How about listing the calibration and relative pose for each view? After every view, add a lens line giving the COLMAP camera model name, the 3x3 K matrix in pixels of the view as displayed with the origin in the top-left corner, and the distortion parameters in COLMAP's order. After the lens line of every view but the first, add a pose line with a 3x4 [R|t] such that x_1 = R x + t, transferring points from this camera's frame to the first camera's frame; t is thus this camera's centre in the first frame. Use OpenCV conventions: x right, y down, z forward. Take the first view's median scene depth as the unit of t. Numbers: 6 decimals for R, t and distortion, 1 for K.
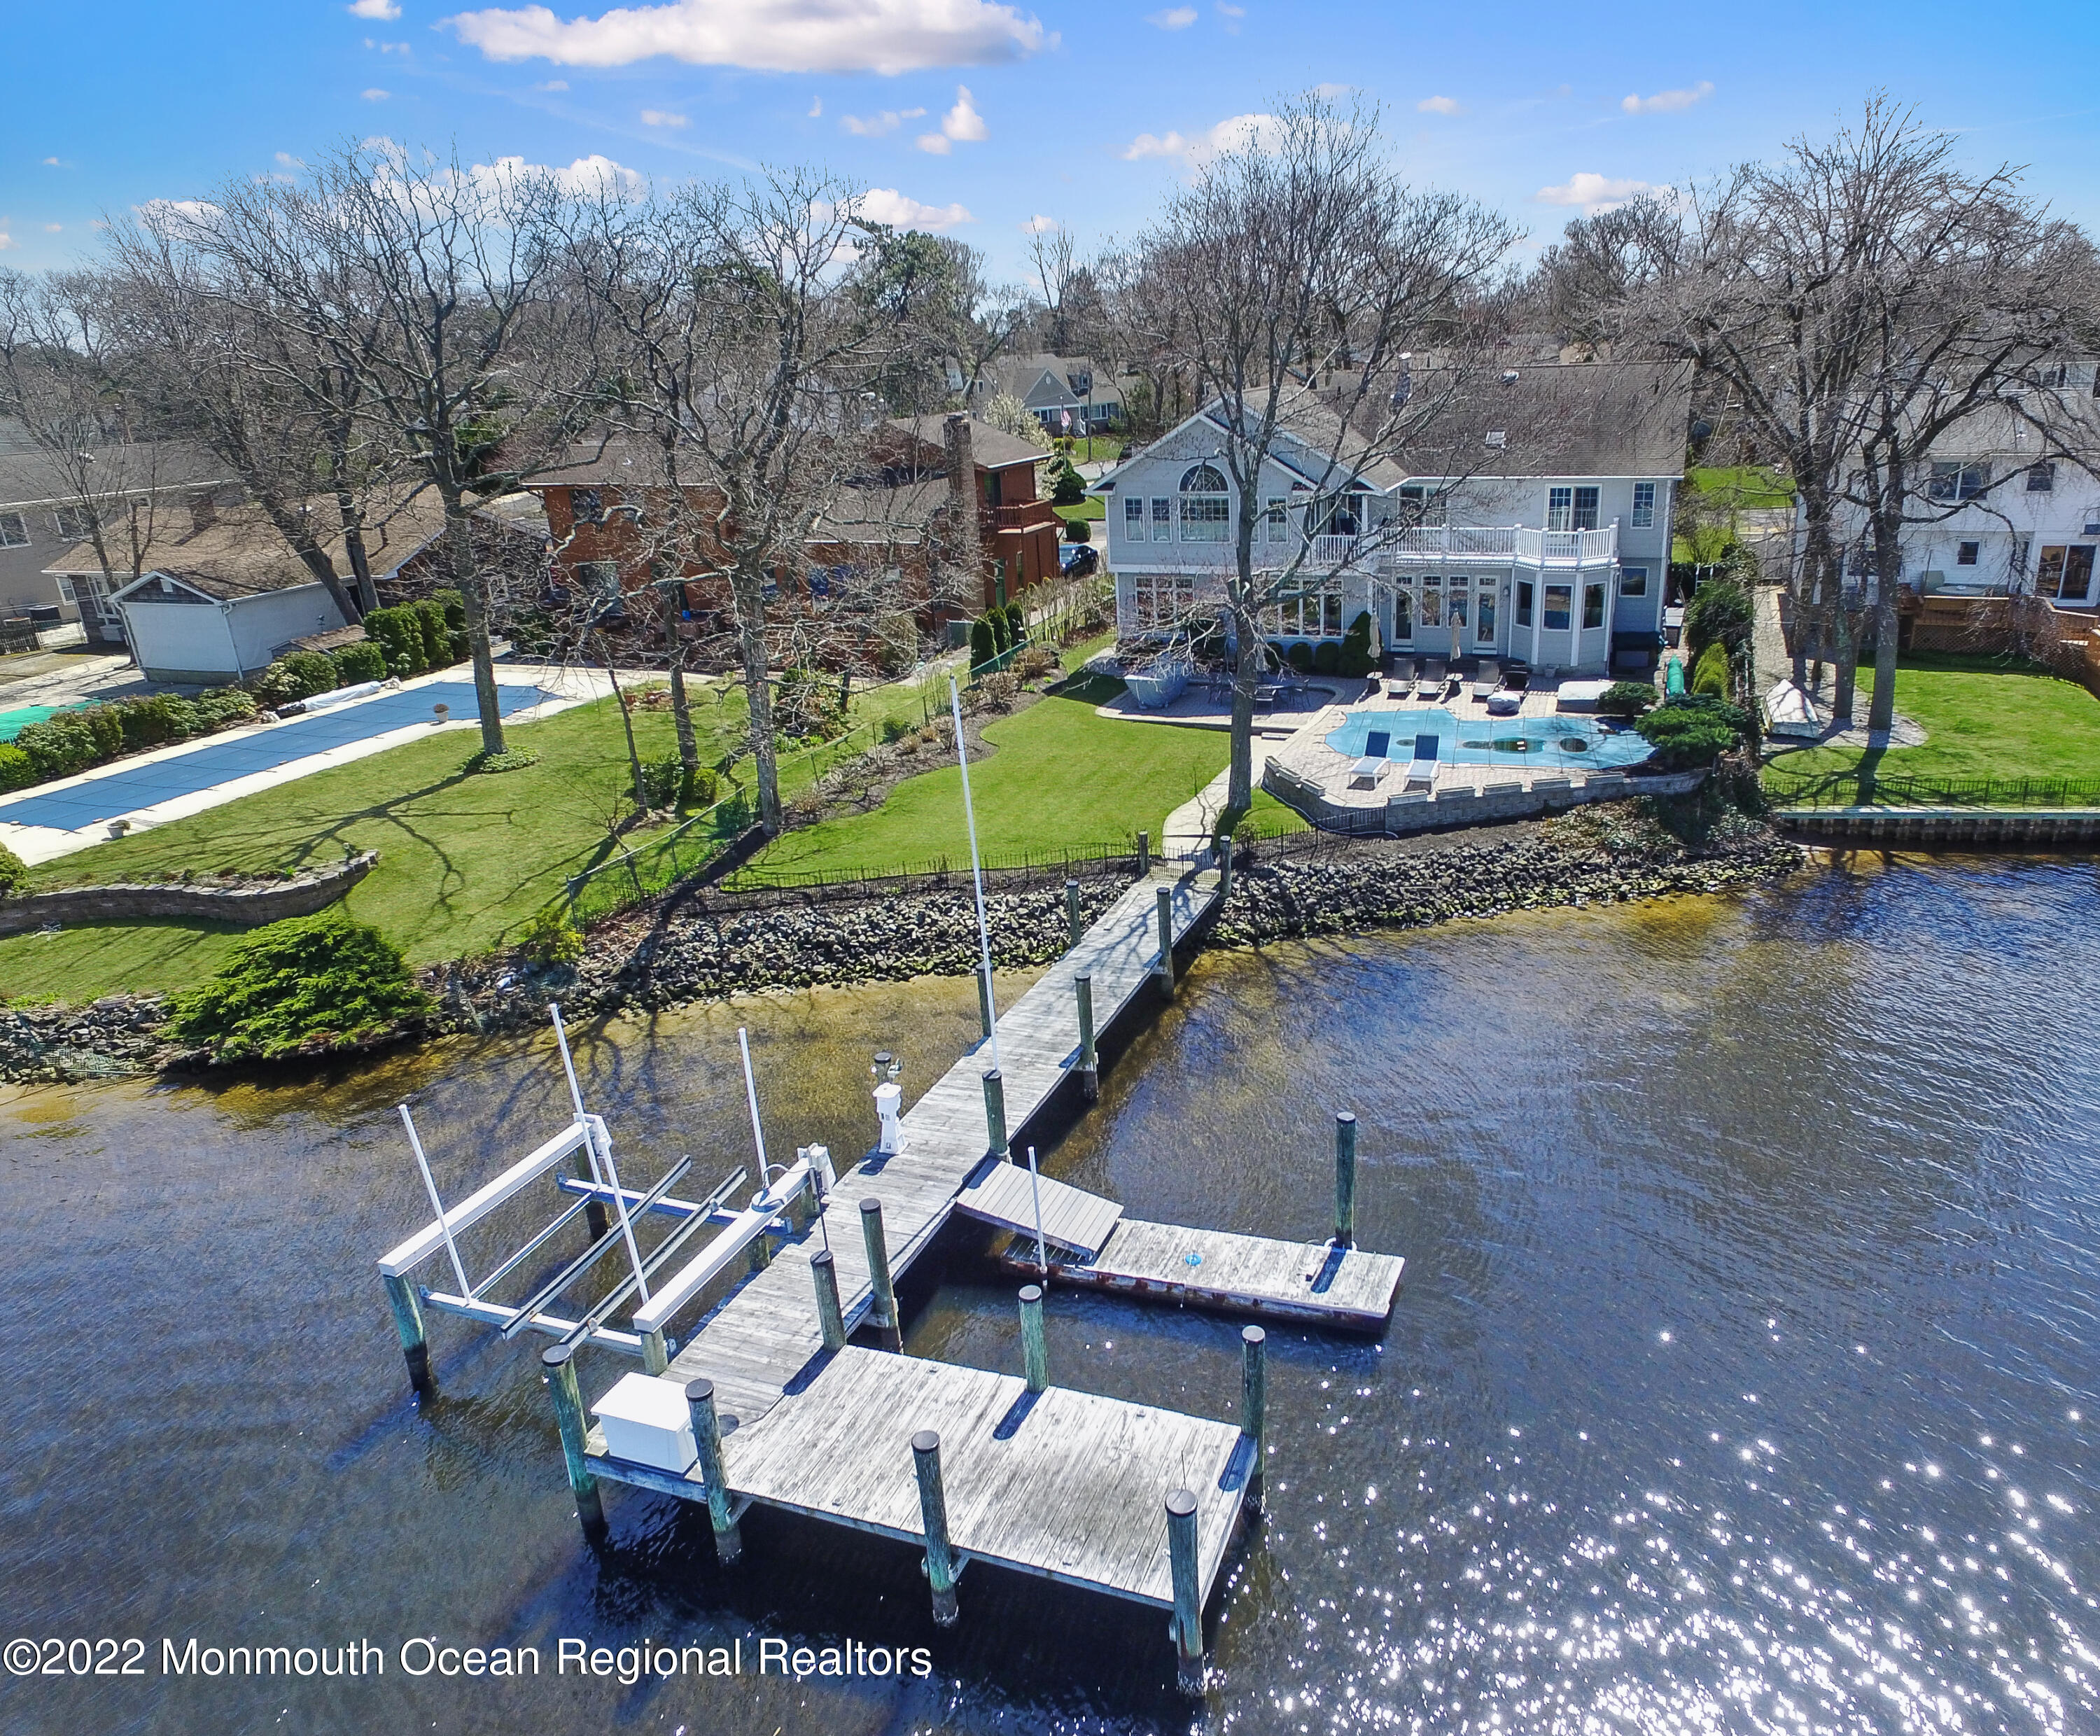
lens RADIAL K [[1442.0, 0, 1184.5], [0, 1442.0, 879.2], [0, 0, 1]] dist [-0.011822, 0.005820]
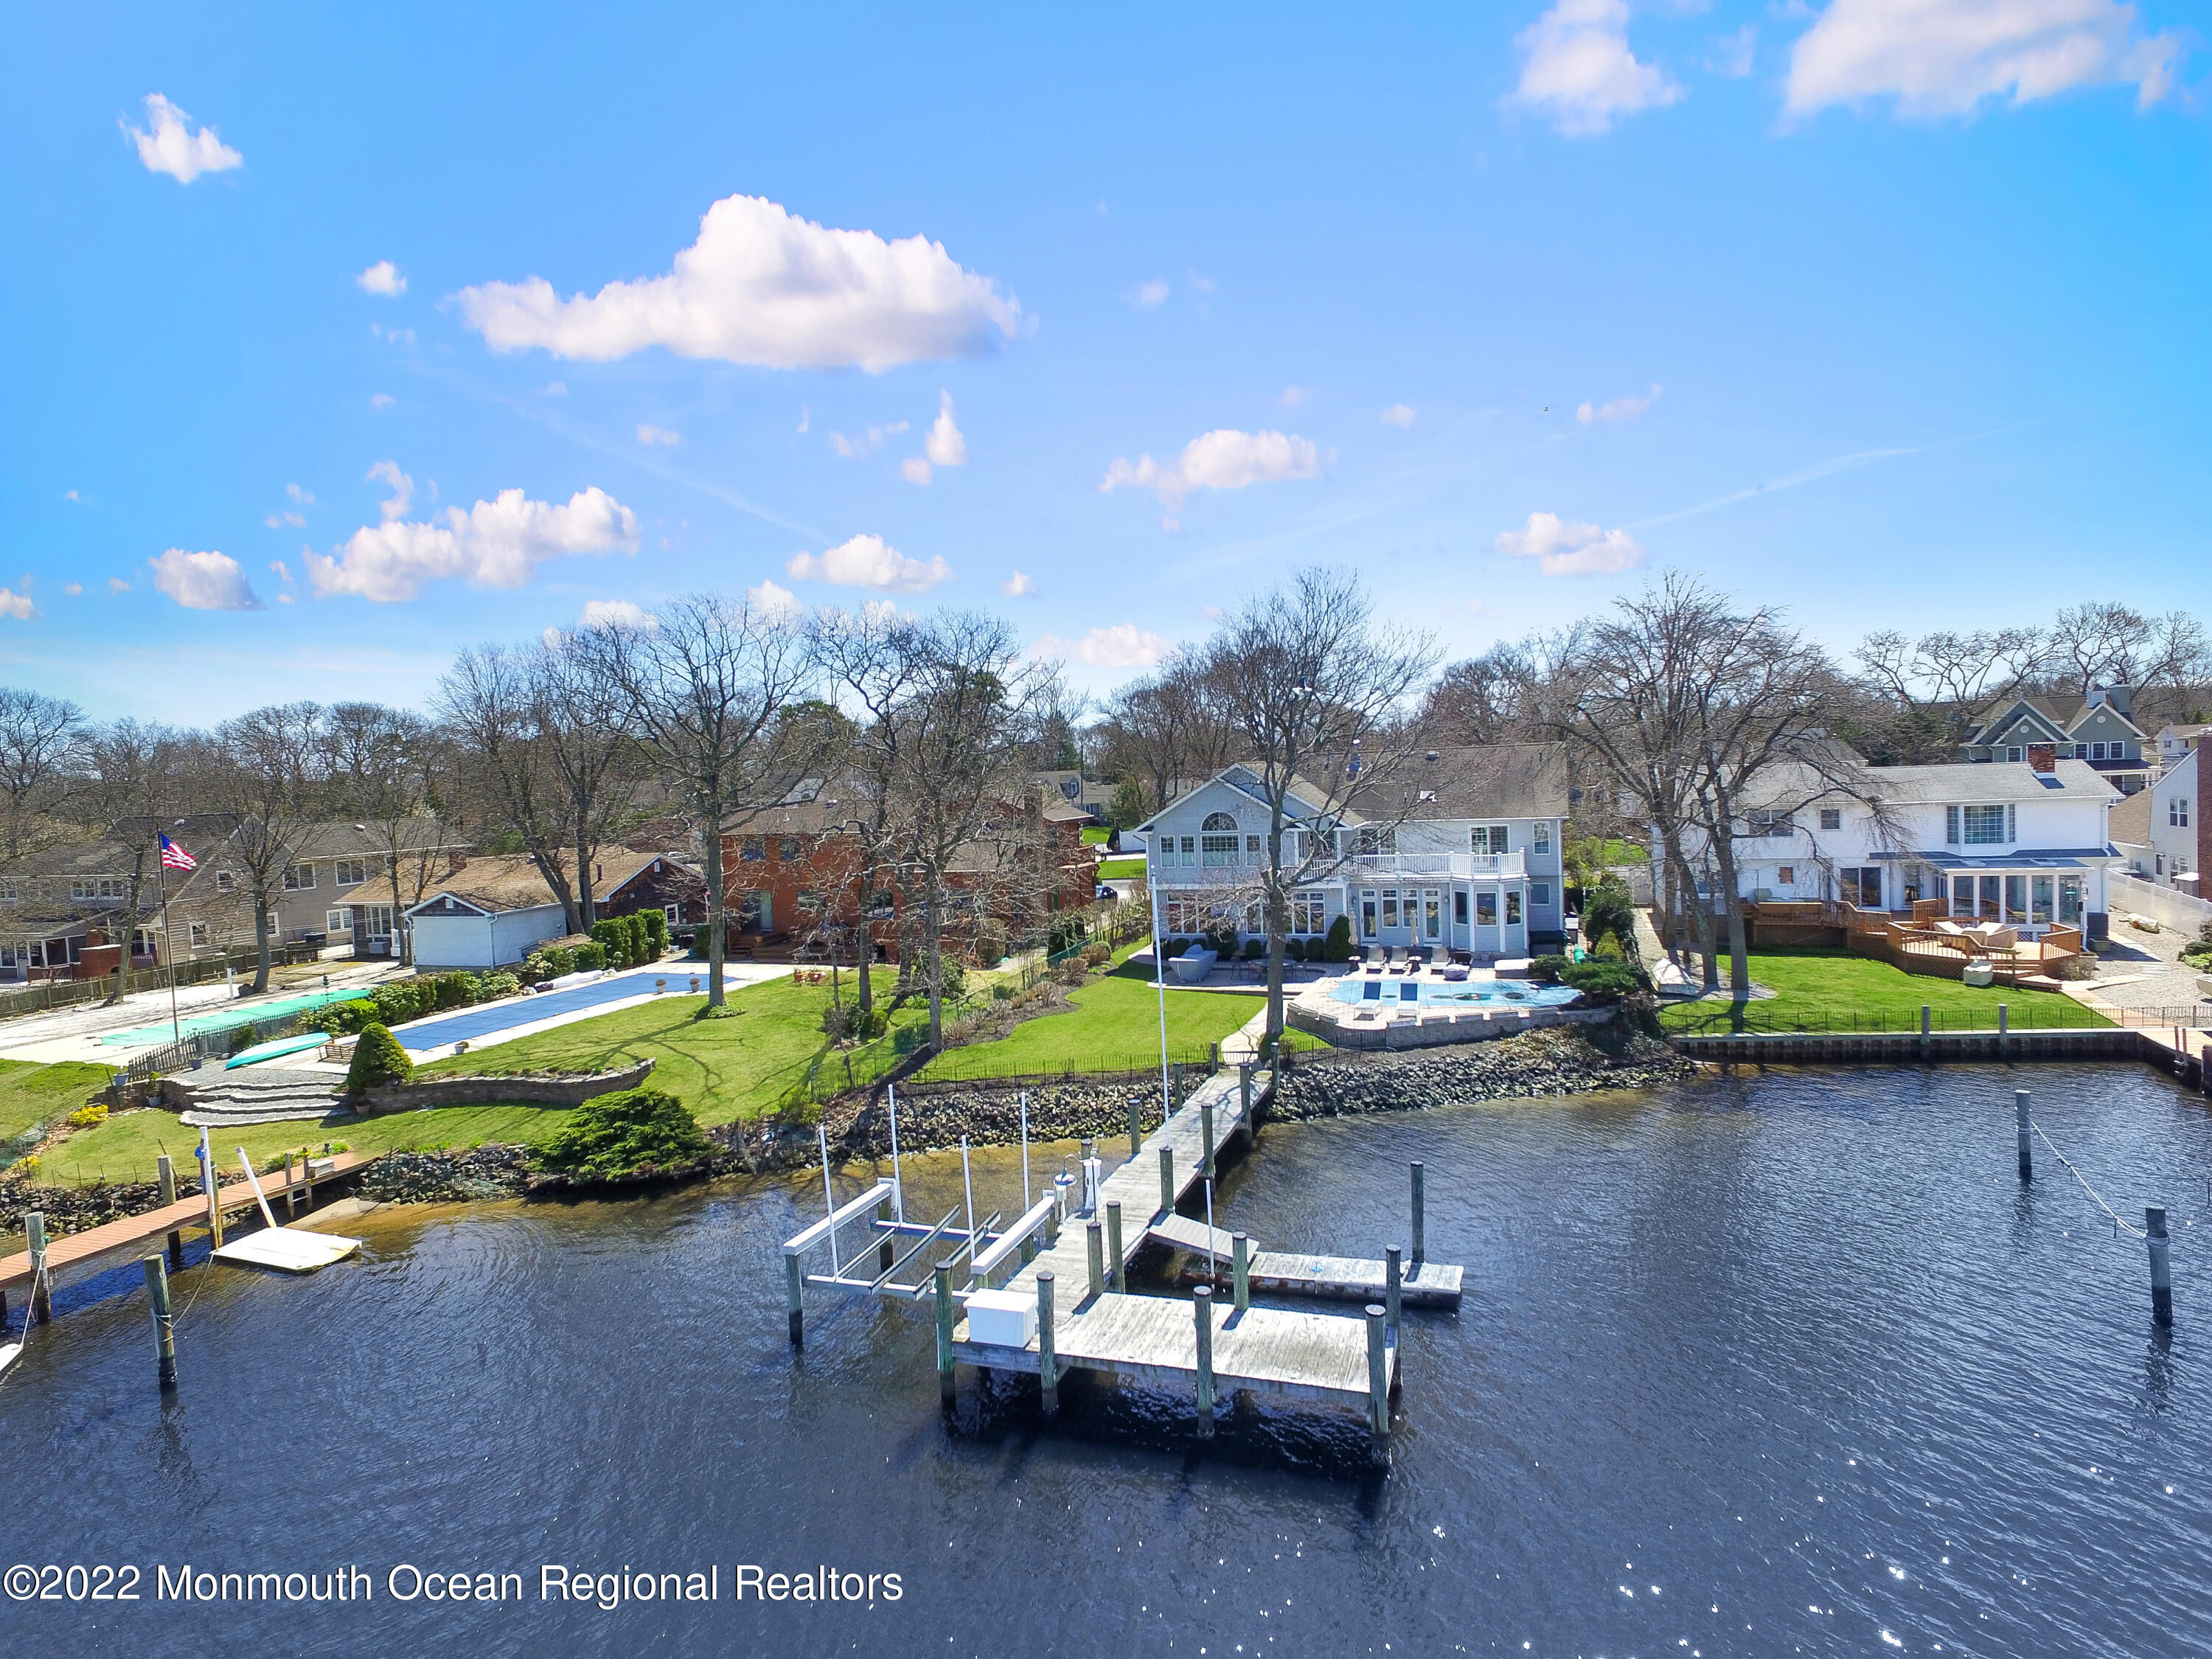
lens RADIAL K [[1257.8, 0, 1097.8], [0, 1257.8, 818.6], [0, 0, 1]] dist [-0.010067, -0.001623]
pose [[0.999823, -0.004957, -0.018171, -0.111791], [-0.001065, 0.948335, -0.317269, 0.140123], [0.018805, 0.317232, 0.948162, -0.202402]]
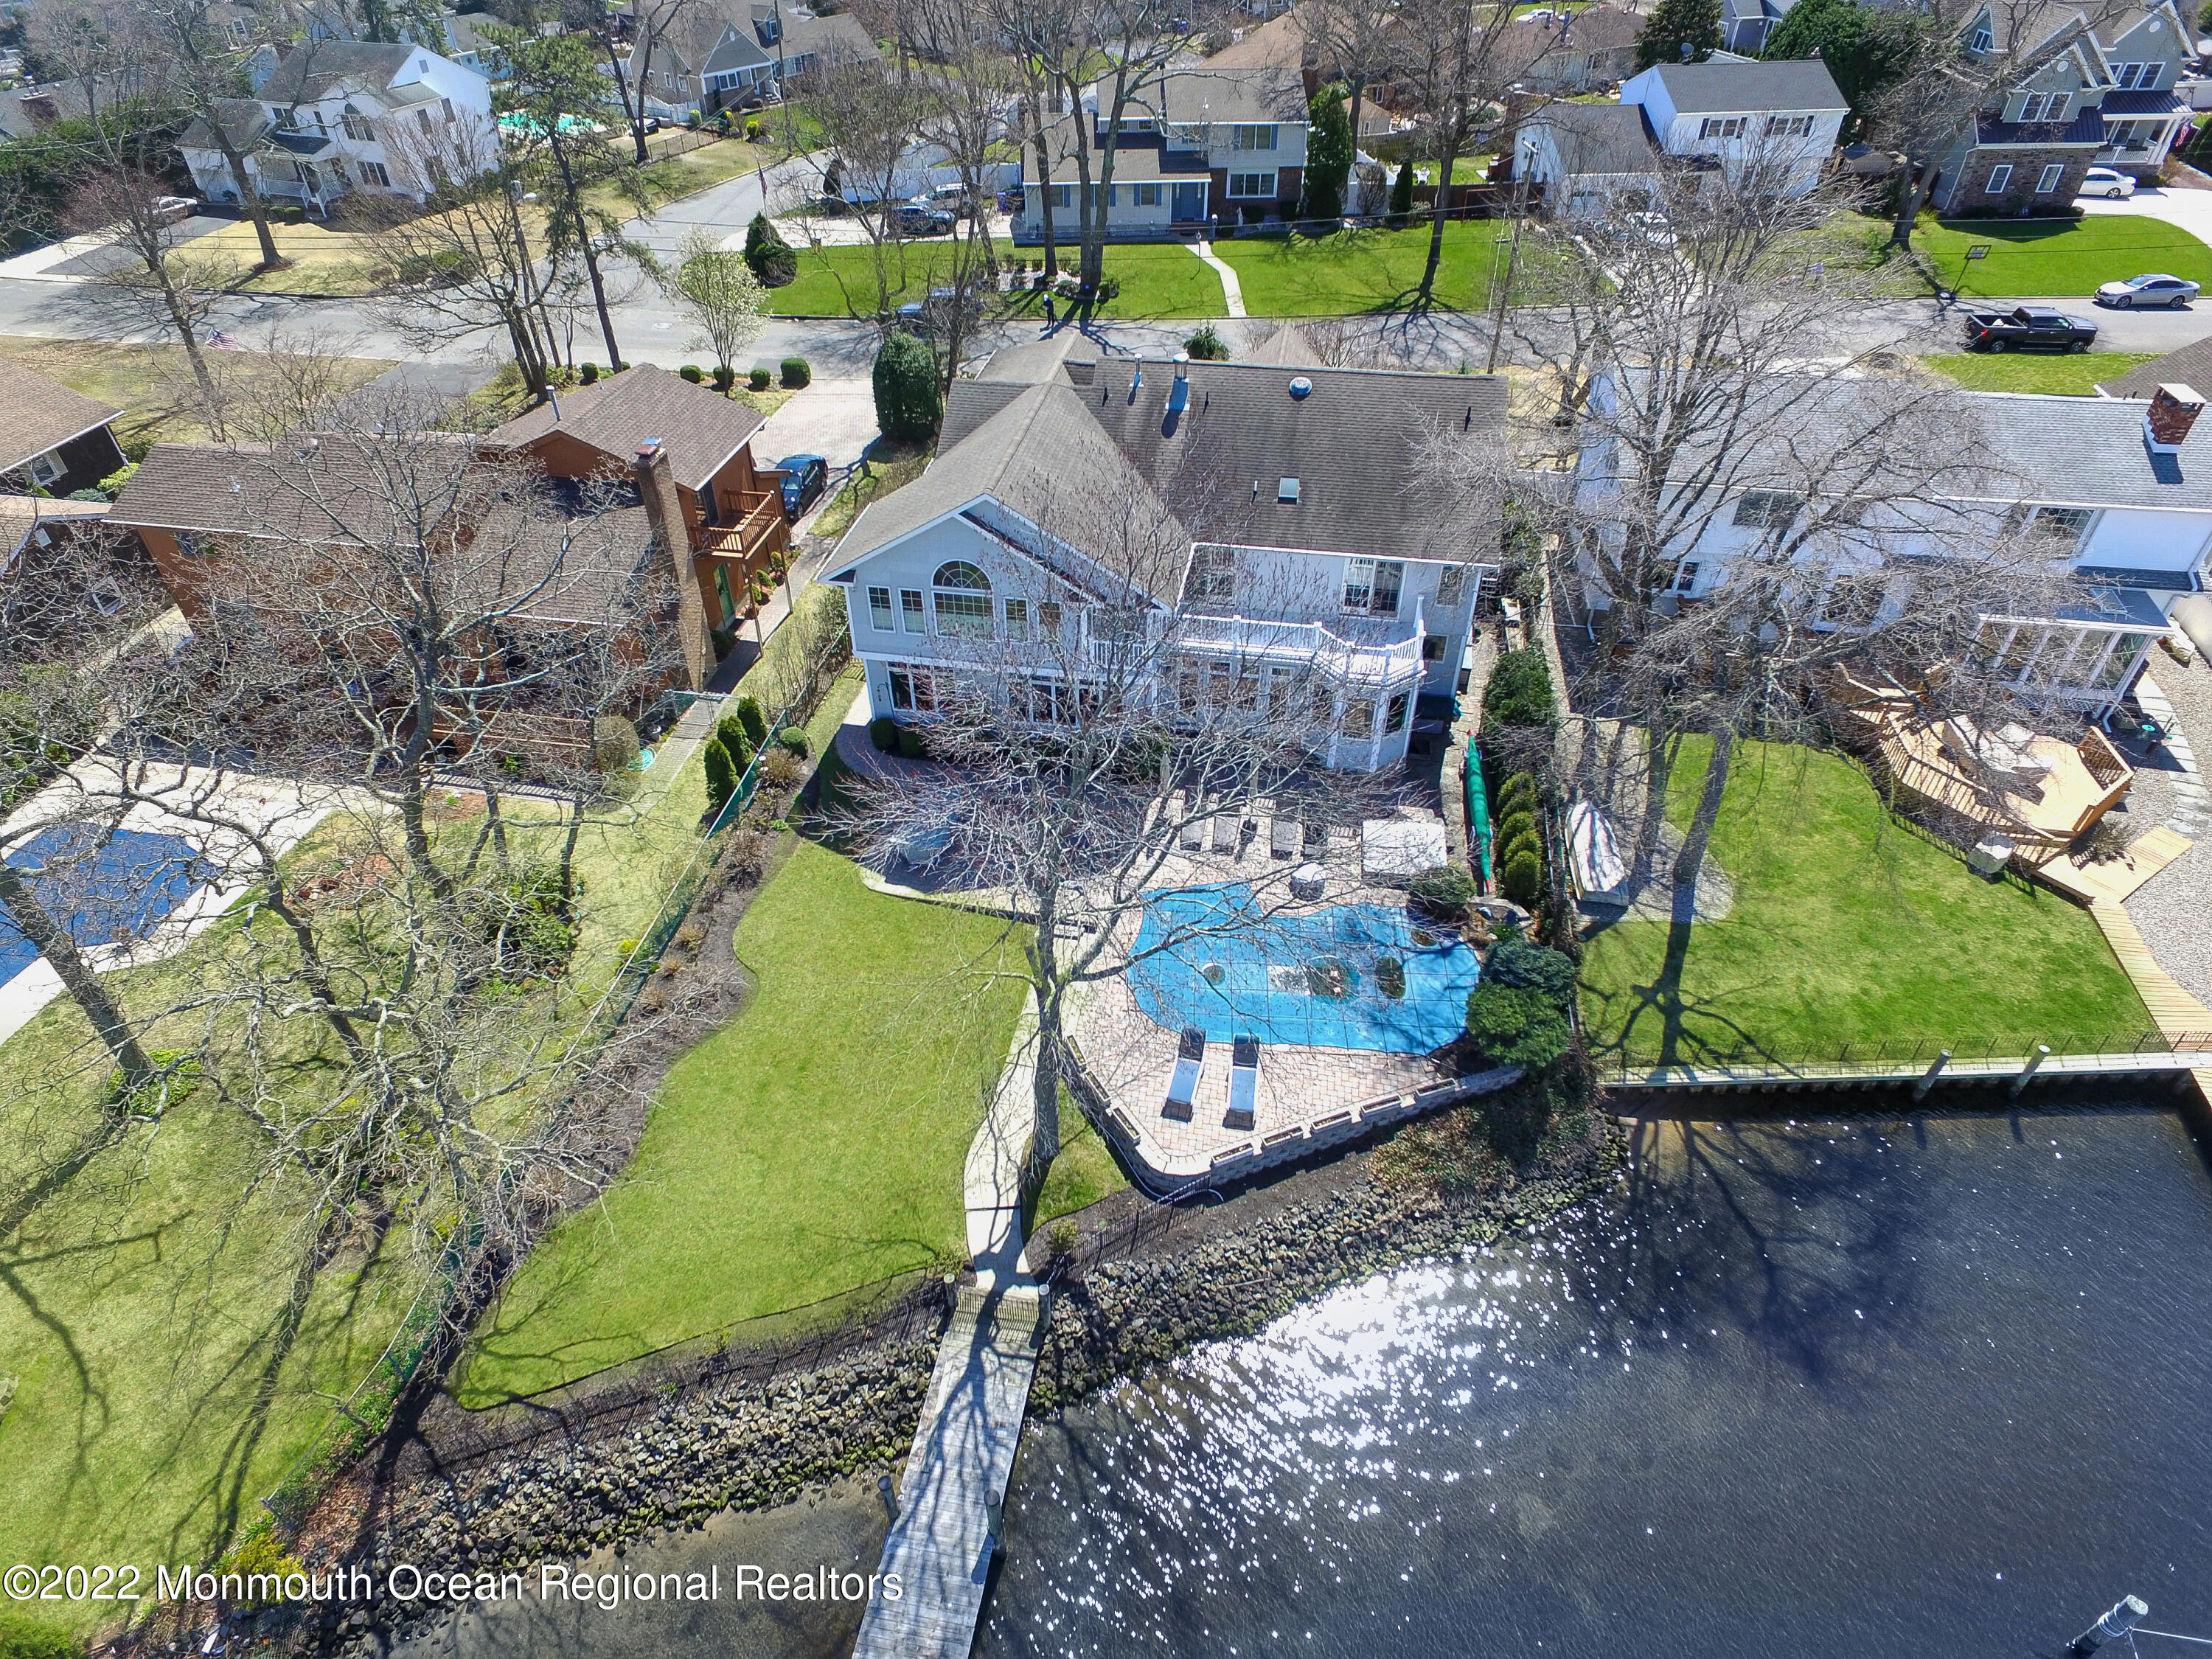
lens RADIAL K [[1257.8, 0, 1097.8], [0, 1257.8, 818.6], [0, 0, 1]] dist [-0.010067, -0.001623]
pose [[0.989257, -0.070602, 0.128010, -0.016314], [0.025853, 0.946336, 0.322148, -0.520513], [-0.143884, -0.315377, 0.937995, 0.335492]]
